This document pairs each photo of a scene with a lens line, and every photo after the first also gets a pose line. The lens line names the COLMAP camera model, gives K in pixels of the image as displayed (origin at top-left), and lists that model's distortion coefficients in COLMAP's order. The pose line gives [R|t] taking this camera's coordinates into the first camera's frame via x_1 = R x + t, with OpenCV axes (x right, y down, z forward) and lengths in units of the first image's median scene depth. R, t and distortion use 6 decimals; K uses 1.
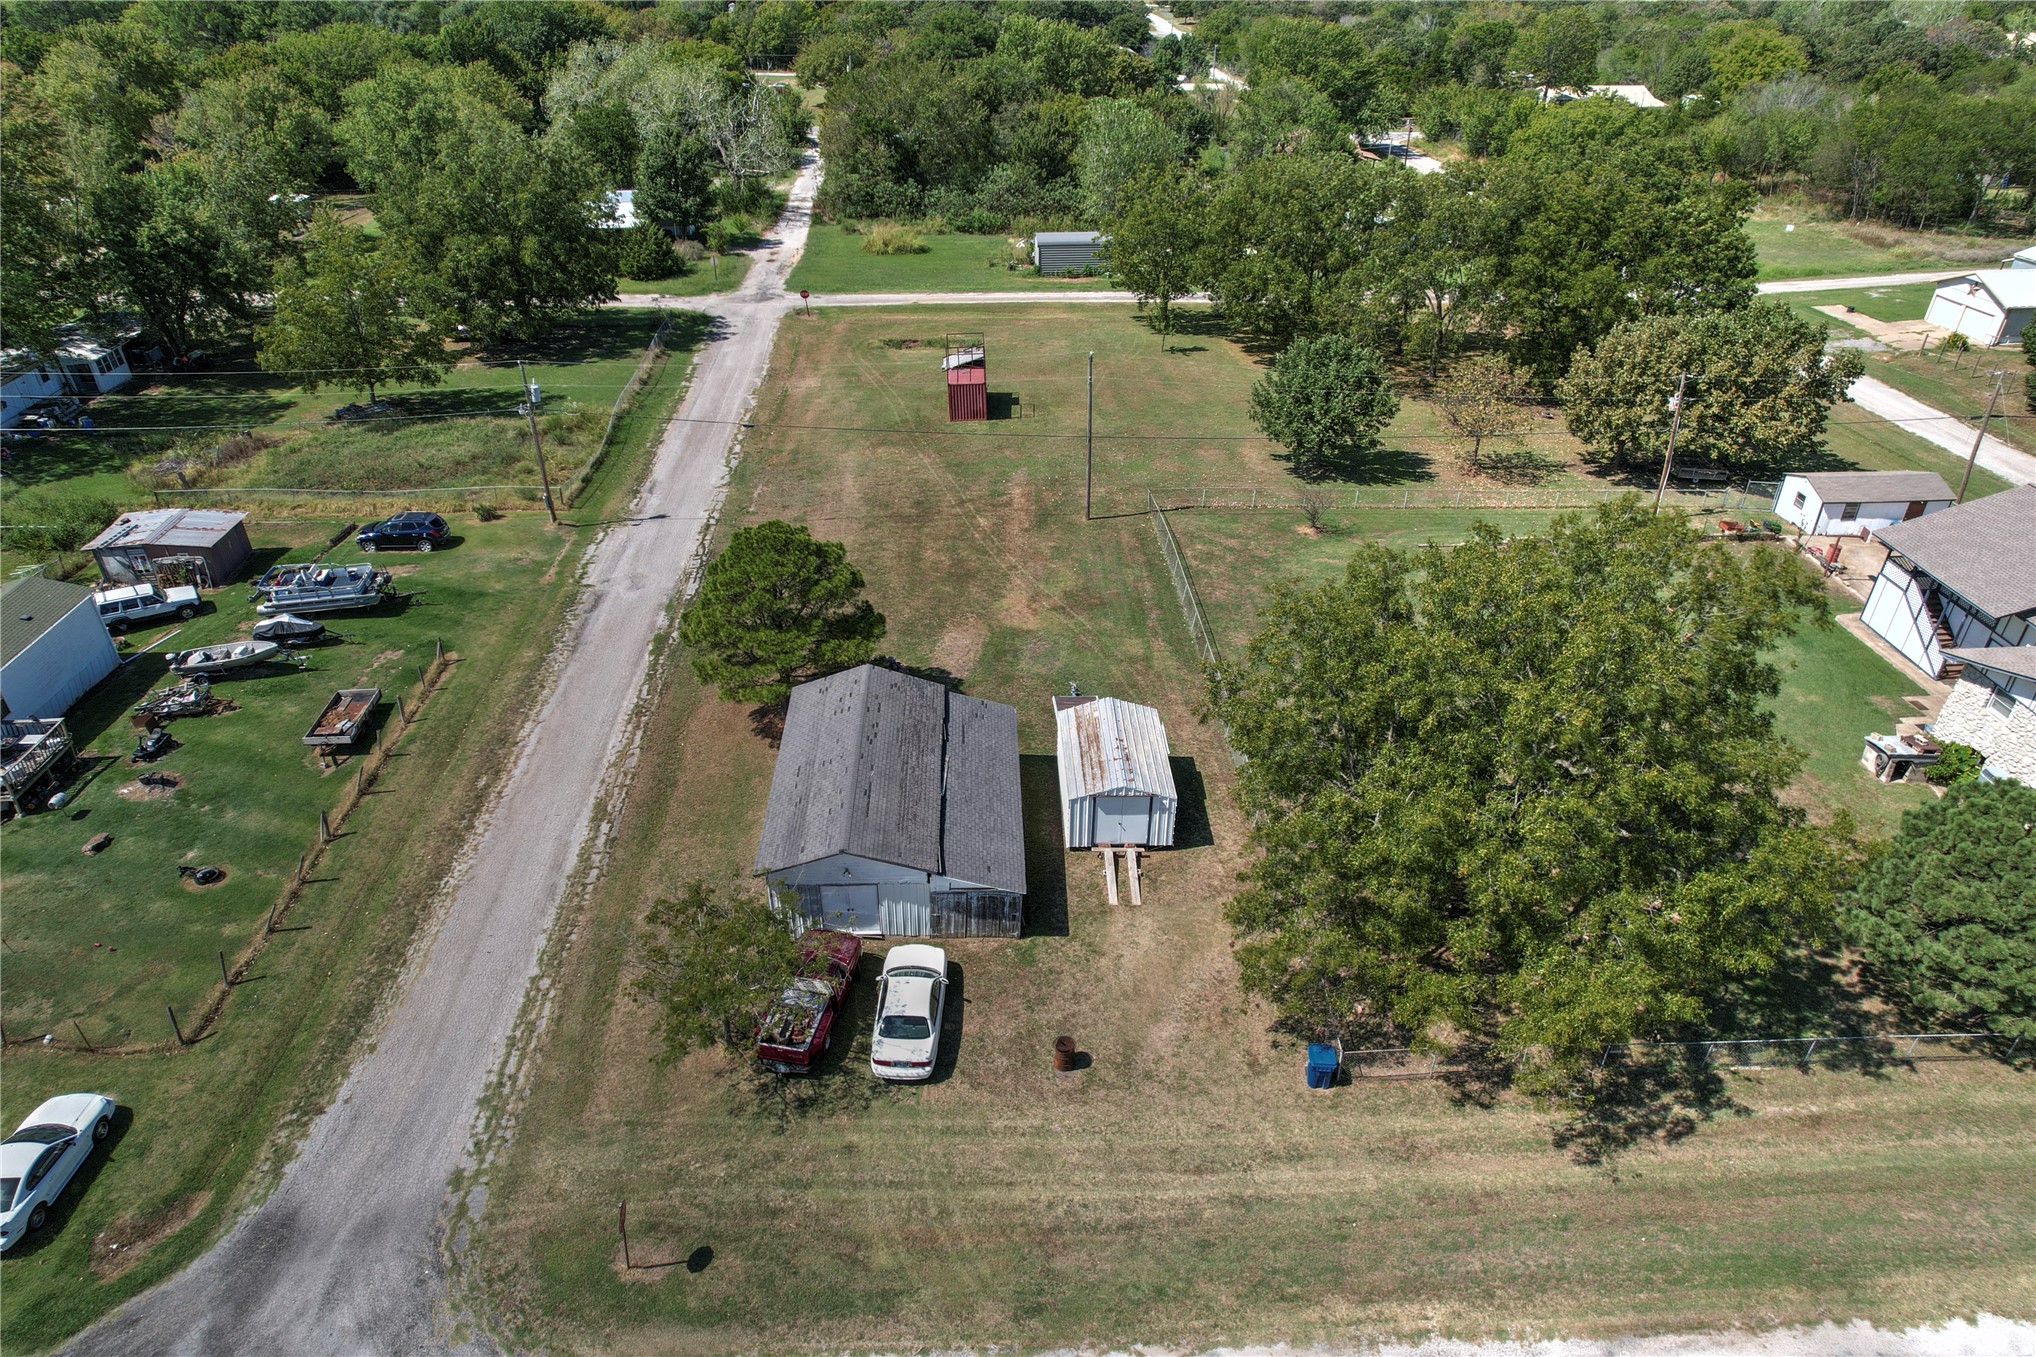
lens RADIAL K [[1345.4, 0, 1014.2], [0, 1345.4, 618.1], [0, 0, 1]] dist [-0.067152, 0.073228]
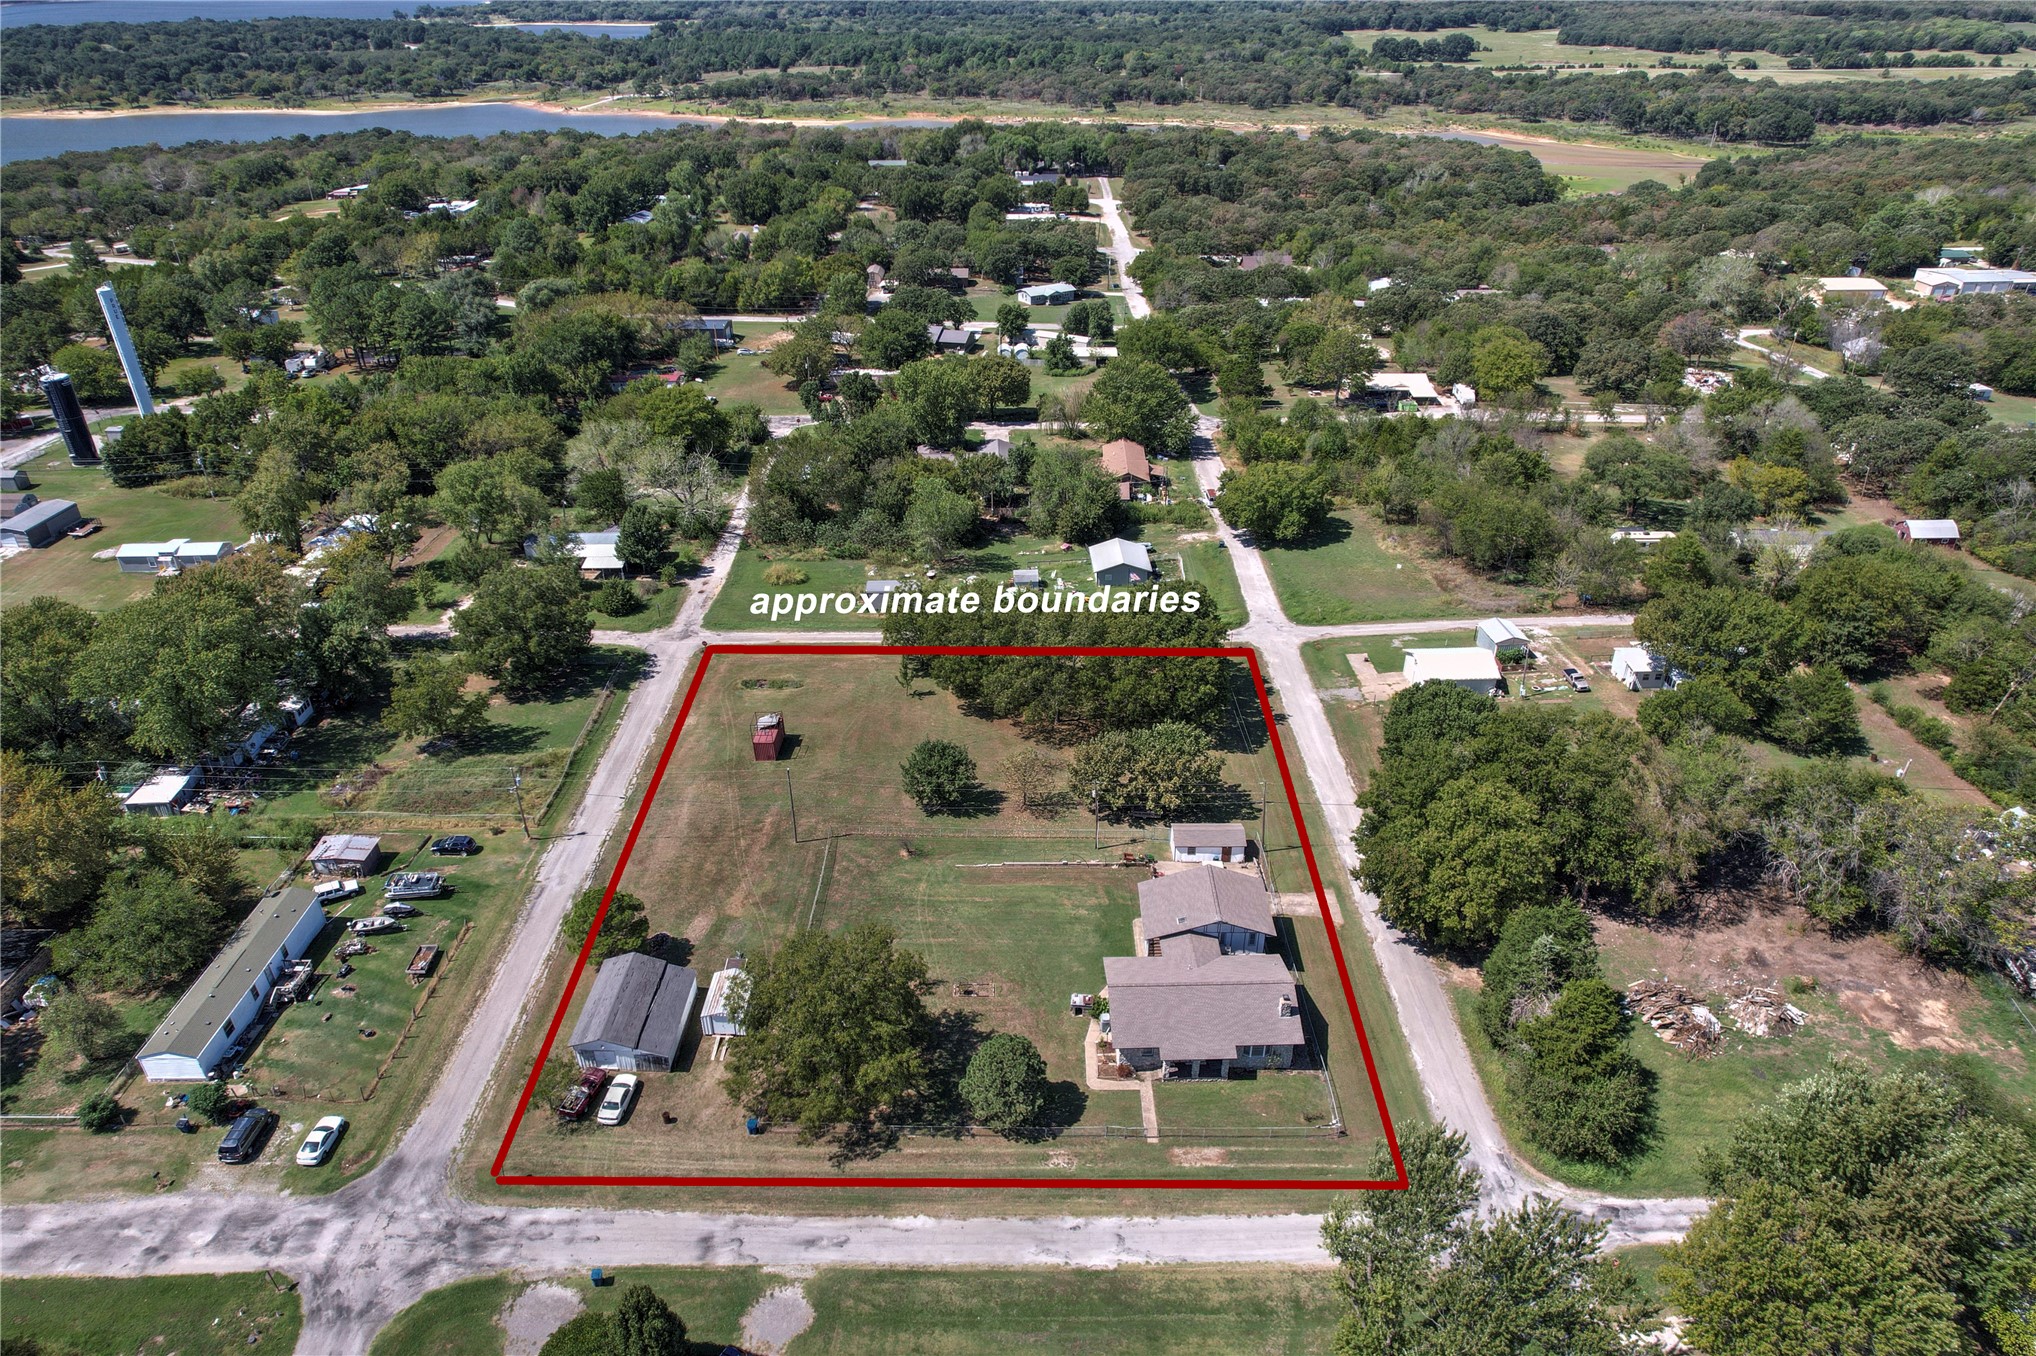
lens RADIAL K [[1310.9, 0, 1027.5], [0, 1310.9, 681.8], [0, 0, 1]] dist [-0.081054, 0.070959]
pose [[0.998913, 0.025377, -0.039091, 0.575013], [-0.025059, 0.999649, 0.008596, -0.415788], [0.039296, -0.007607, 0.999199, -1.105981]]
